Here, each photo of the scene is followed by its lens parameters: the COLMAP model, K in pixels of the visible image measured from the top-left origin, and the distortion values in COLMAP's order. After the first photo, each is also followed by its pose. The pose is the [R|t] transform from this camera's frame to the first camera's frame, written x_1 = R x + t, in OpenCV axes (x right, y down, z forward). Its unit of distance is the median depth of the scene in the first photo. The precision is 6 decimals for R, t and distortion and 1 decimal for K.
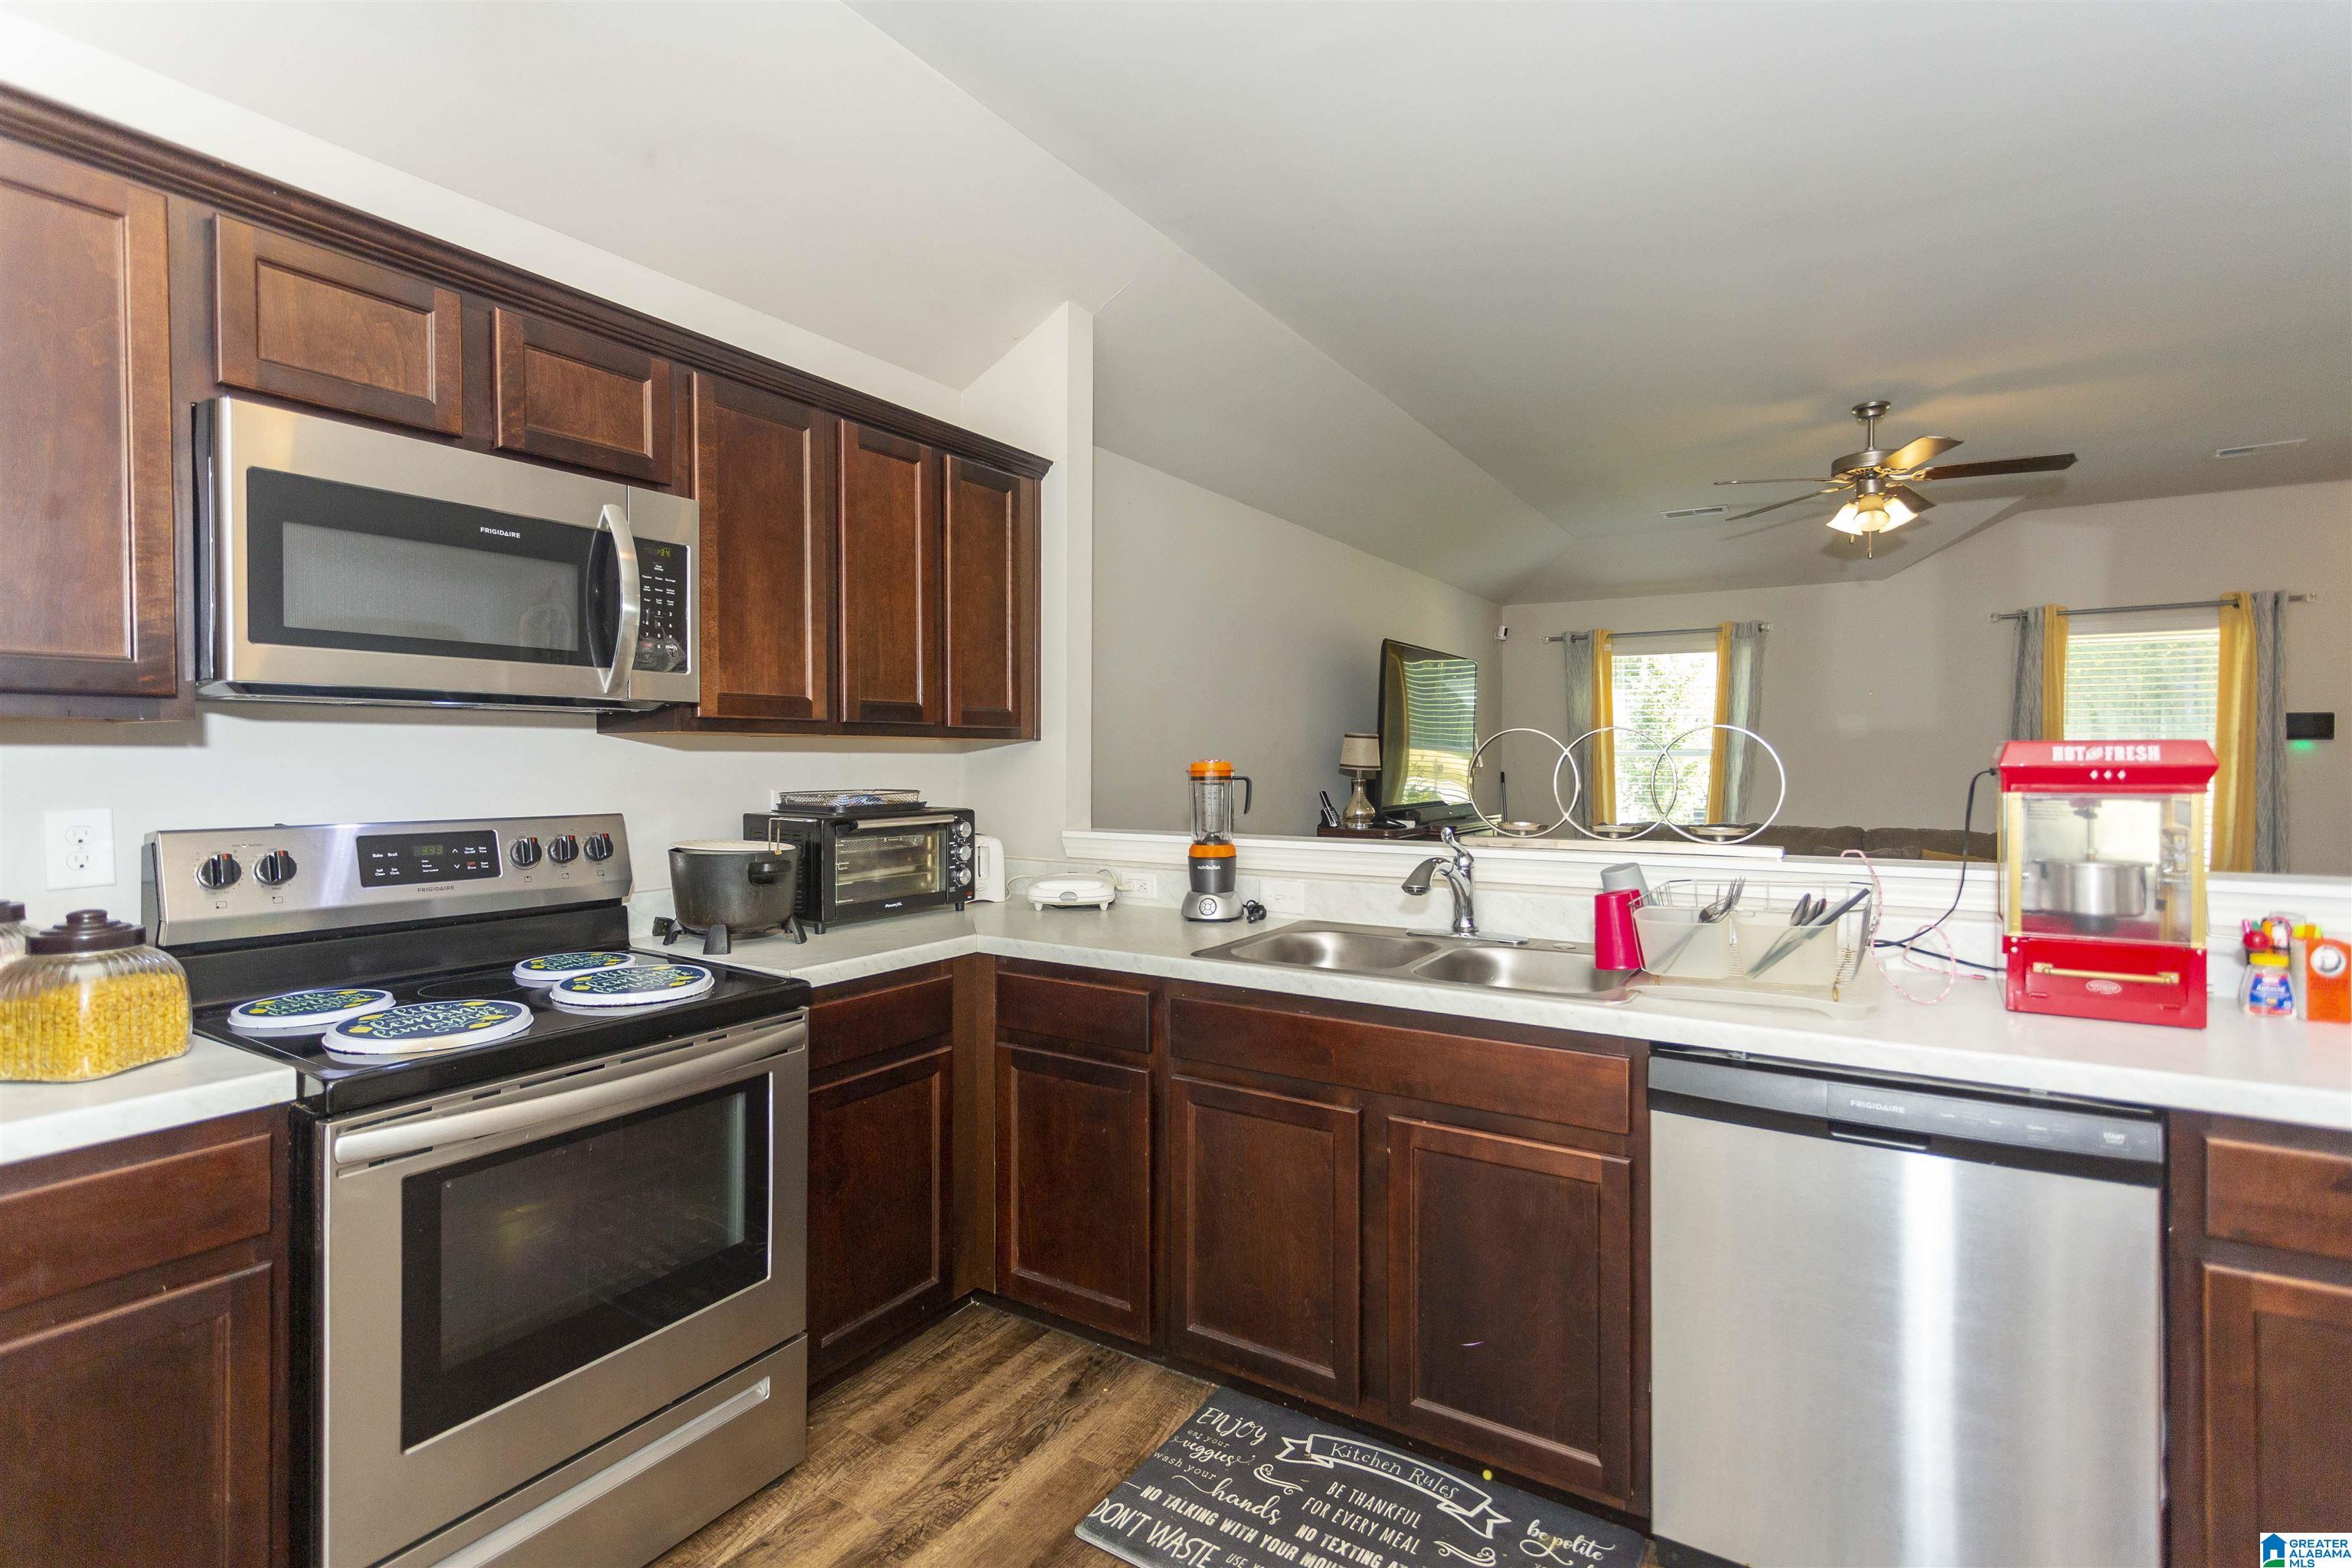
lens RADIAL K [[1107.8, 0, 1170.4], [0, 1107.8, 769.1], [0, 0, 1]] dist [0.001496, 0.002205]
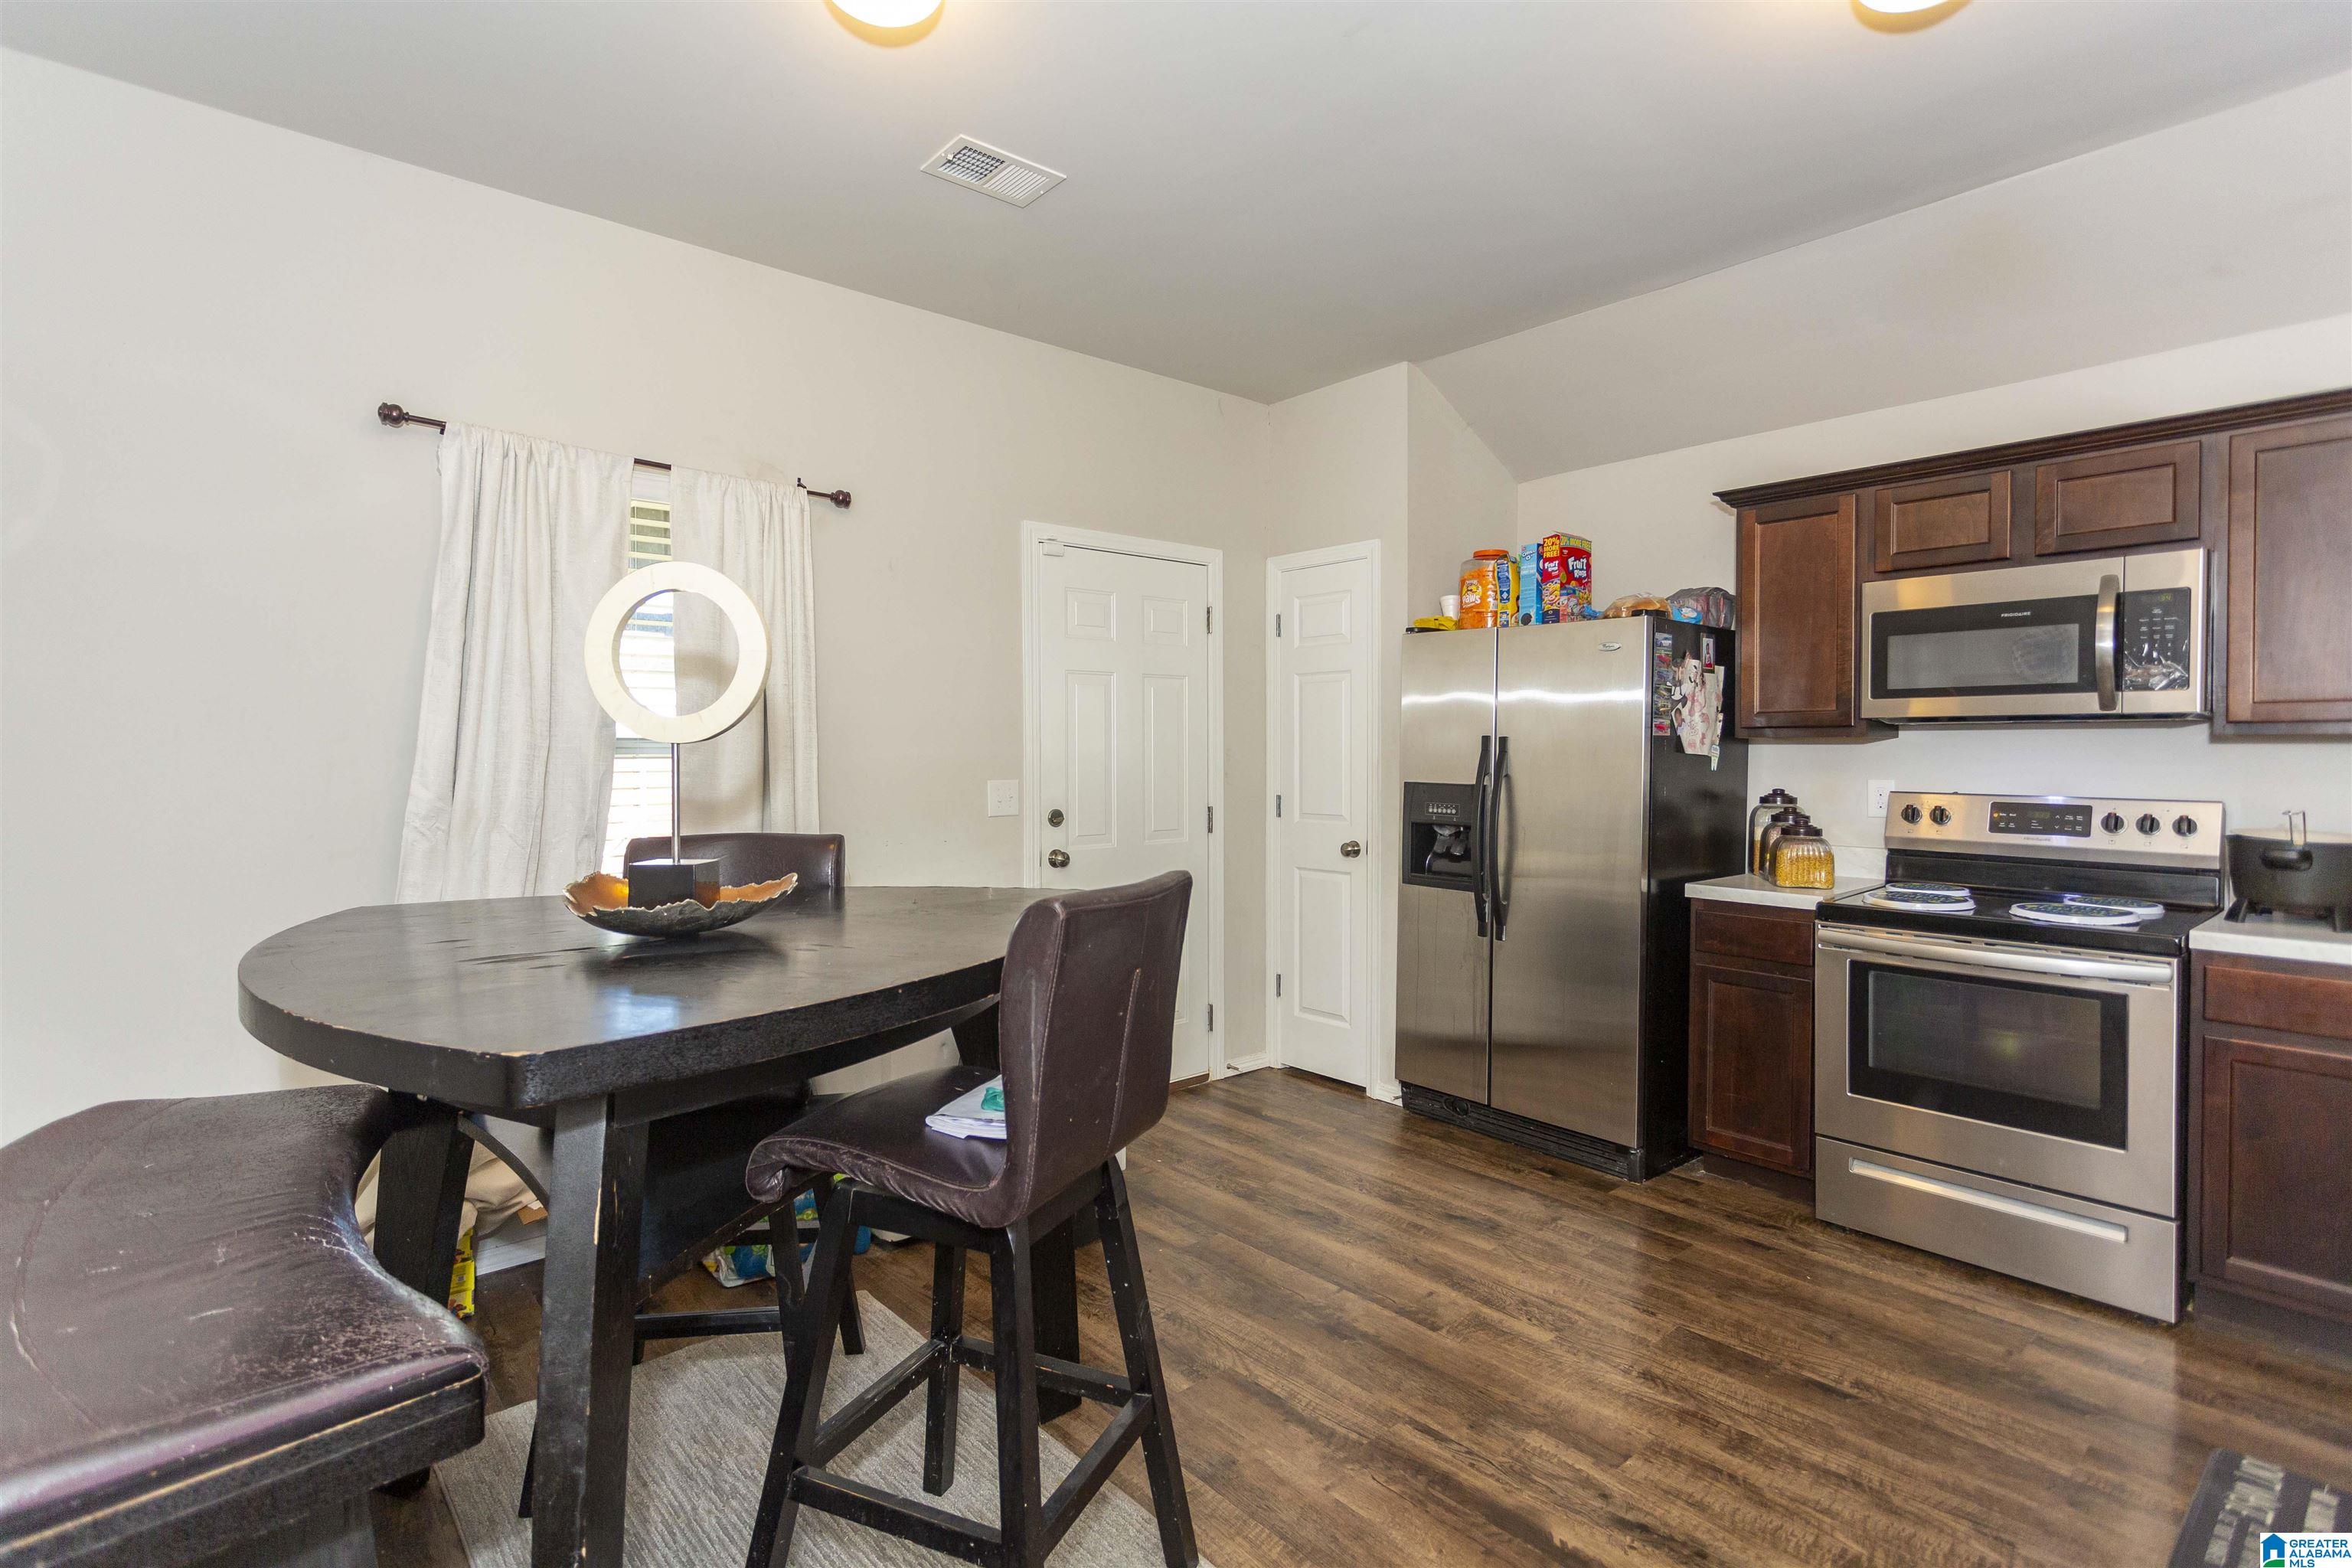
lens RADIAL K [[1107.8, 0, 1170.4], [0, 1107.8, 769.1], [0, 0, 1]] dist [0.001496, 0.002205]
pose [[-0.280754, 0.014238, -0.959674, 1.169950], [-0.010877, 0.999779, 0.018015, -0.005688], [0.959718, 0.015496, -0.280537, 0.259863]]
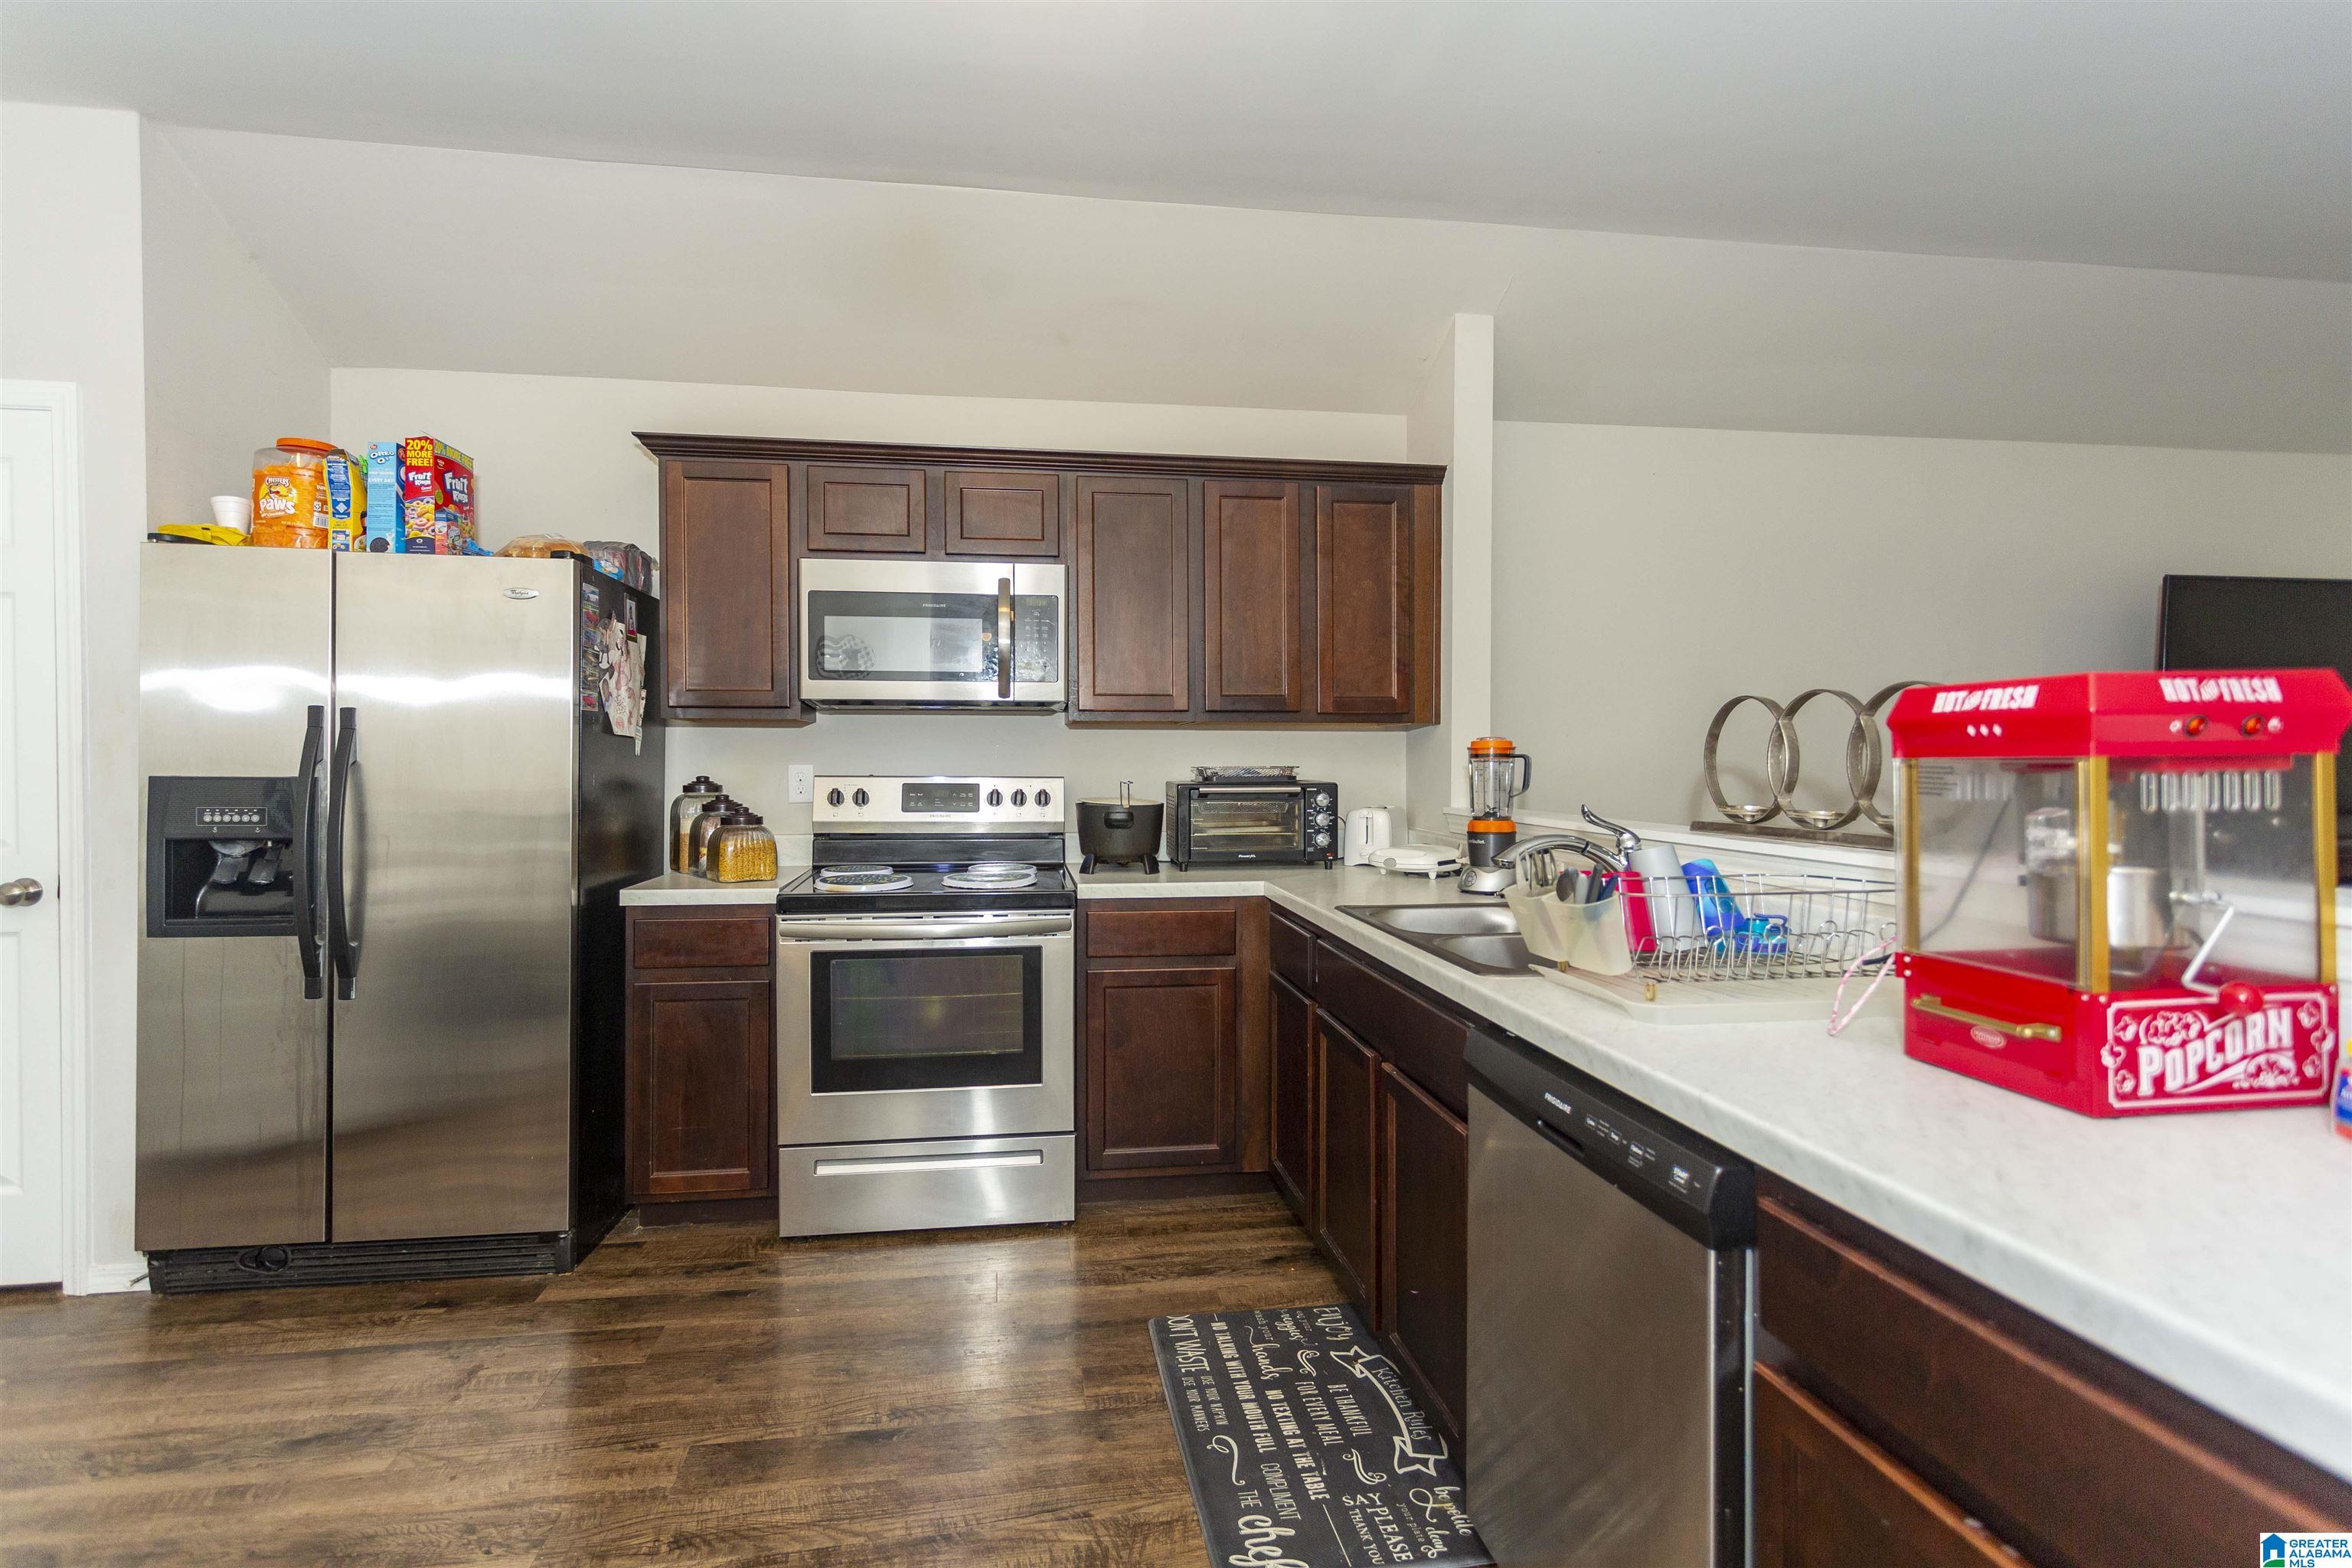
lens RADIAL K [[1107.8, 0, 1170.4], [0, 1107.8, 769.1], [0, 0, 1]] dist [0.001496, 0.002205]
pose [[0.663879, 0.009169, -0.747784, 0.841891], [-0.009170, 0.999949, 0.004120, 0.025530], [0.747784, 0.004123, 0.663930, 0.130647]]
